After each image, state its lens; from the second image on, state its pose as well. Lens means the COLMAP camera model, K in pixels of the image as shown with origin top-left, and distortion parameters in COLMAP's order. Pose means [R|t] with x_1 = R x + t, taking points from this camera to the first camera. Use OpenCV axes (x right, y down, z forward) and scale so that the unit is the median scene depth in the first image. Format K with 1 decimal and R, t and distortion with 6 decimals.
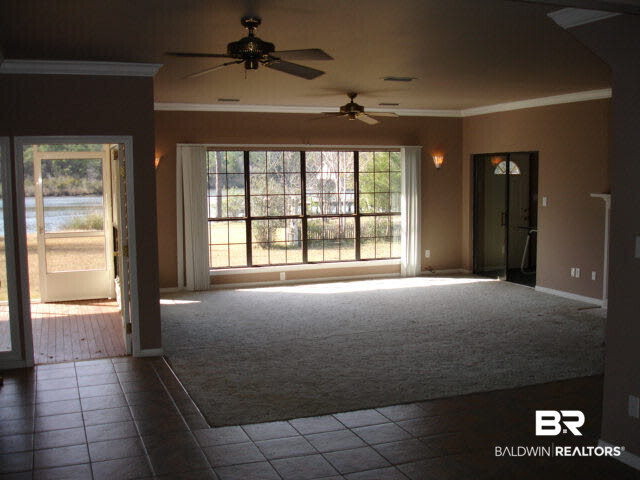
lens RADIAL K [[717.0, 0, 324.5], [0, 717.0, 242.7], [0, 0, 1]] dist [-0.087158, -0.001954]
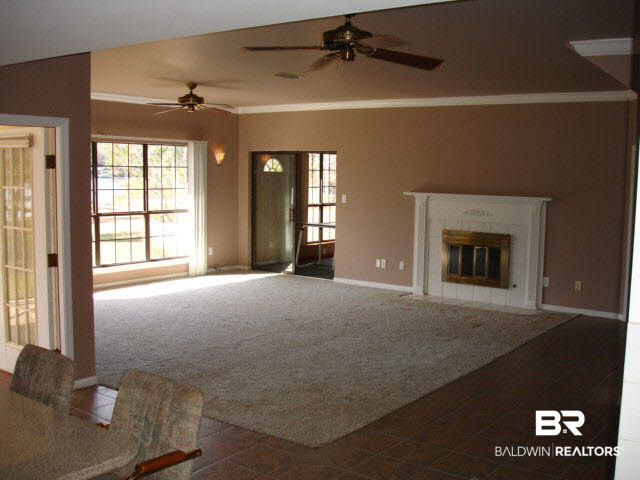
lens RADIAL K [[717.0, 0, 324.5], [0, 717.0, 242.7], [0, 0, 1]] dist [-0.087158, -0.001954]
pose [[0.841175, -0.029982, 0.539931, -0.292721], [0.025832, 0.999550, 0.015259, -0.008606], [-0.540146, 0.001112, 0.841571, 0.104411]]
